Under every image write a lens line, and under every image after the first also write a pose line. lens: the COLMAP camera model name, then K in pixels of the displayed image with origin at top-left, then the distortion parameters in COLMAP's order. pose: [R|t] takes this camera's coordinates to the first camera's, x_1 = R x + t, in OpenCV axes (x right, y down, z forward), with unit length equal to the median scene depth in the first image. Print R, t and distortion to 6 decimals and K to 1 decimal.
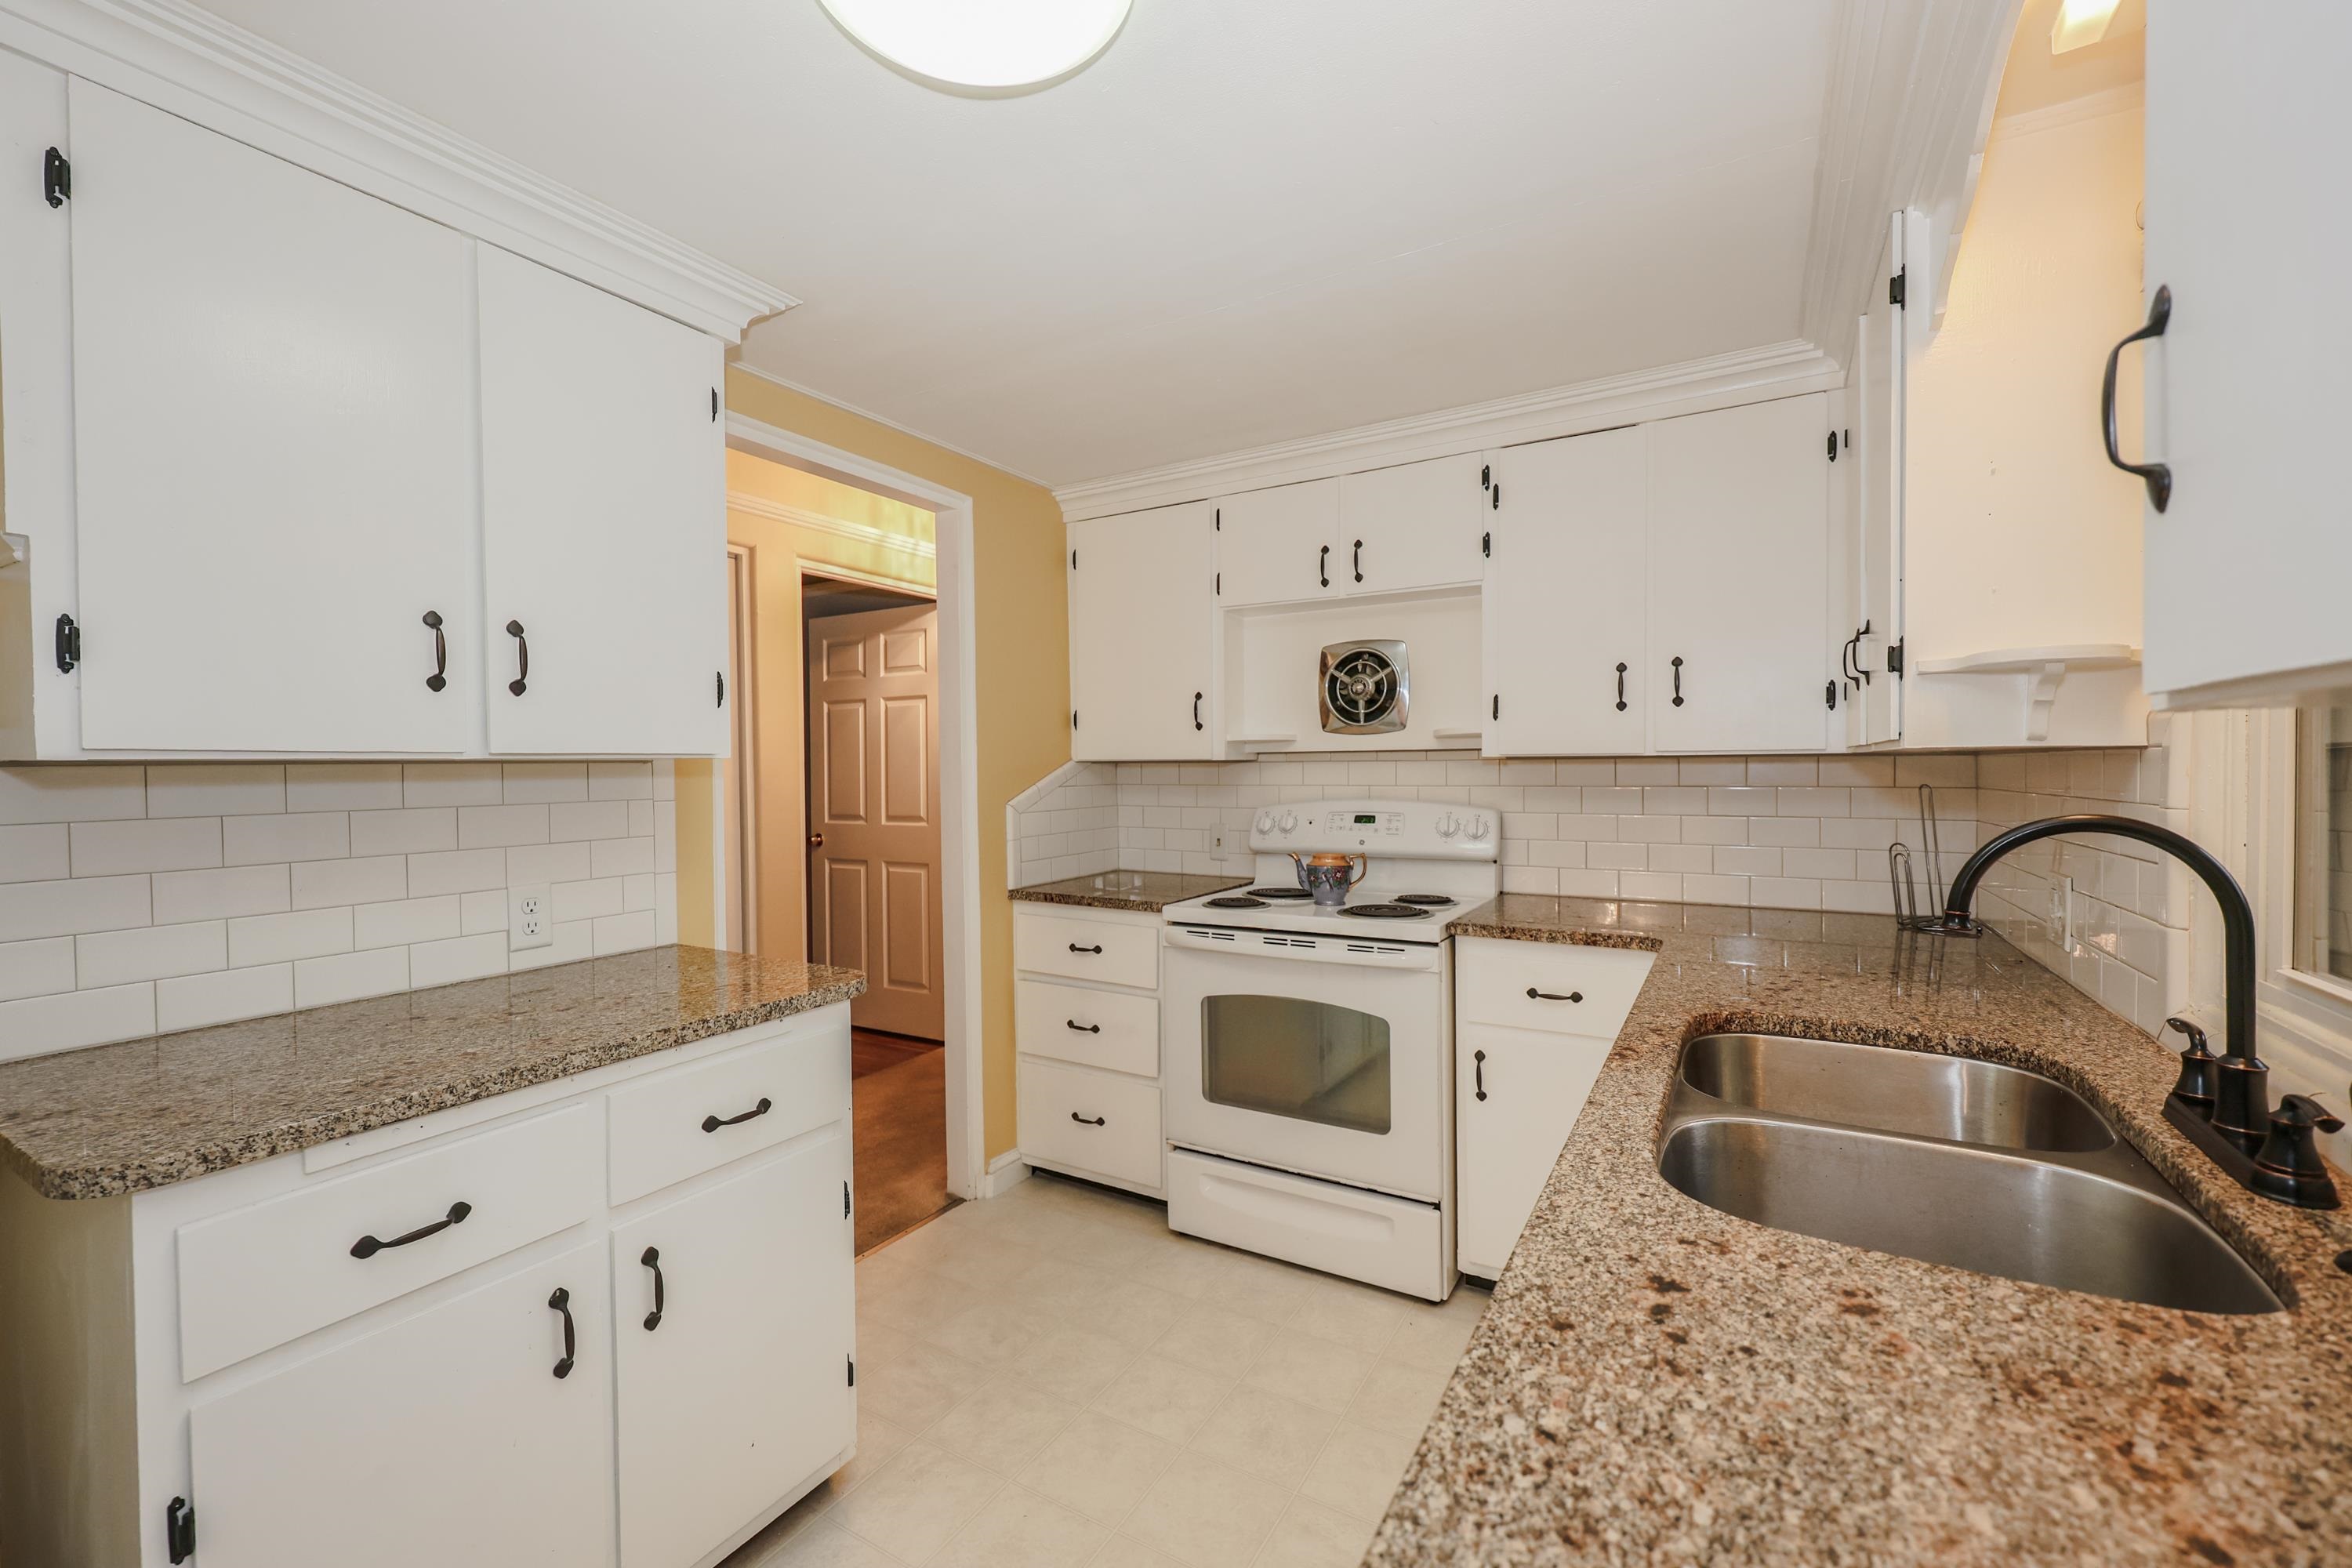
lens RADIAL K [[990.0, 0, 1178.7], [0, 990.0, 782.8], [0, 0, 1]] dist [0.003372, 0.000491]
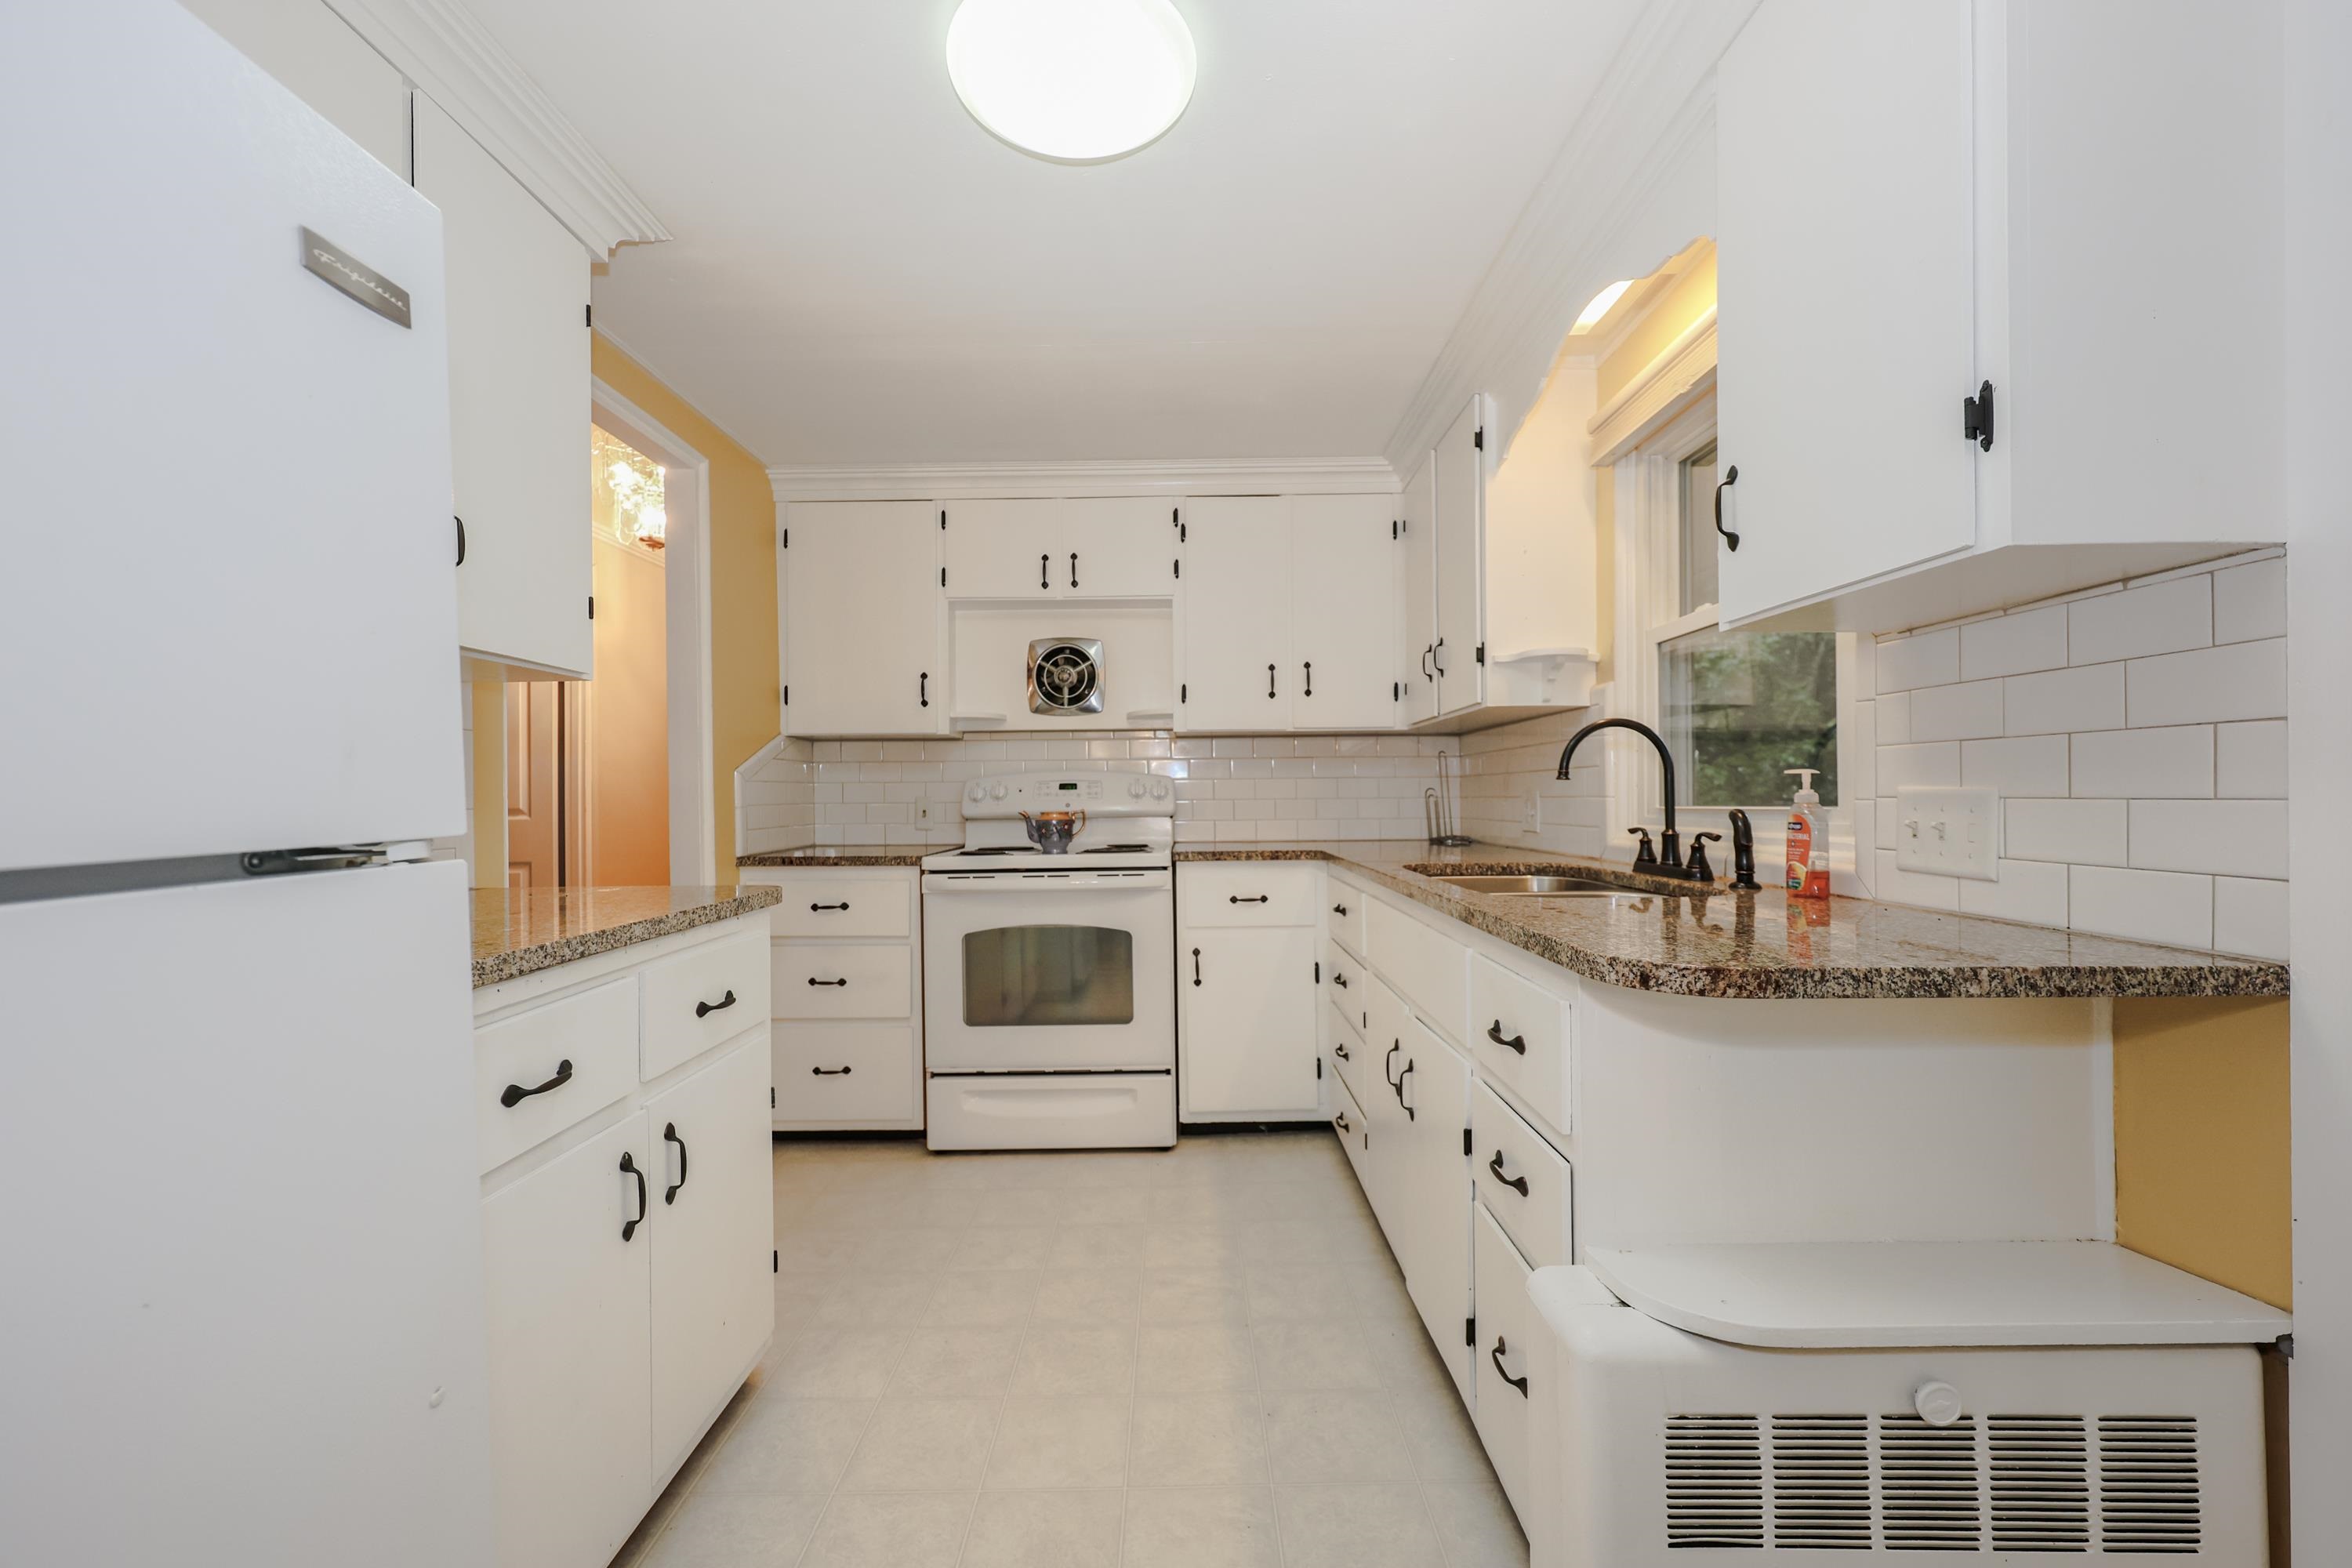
lens RADIAL K [[938.9, 0, 1224.8], [0, 938.9, 789.3], [0, 0, 1]] dist [0.011055, -0.000251]
pose [[0.850071, -0.001507, 0.526667, -0.273660], [0.015013, 0.999659, -0.021371, 0.073729], [-0.526455, 0.026074, 0.849803, -0.073387]]
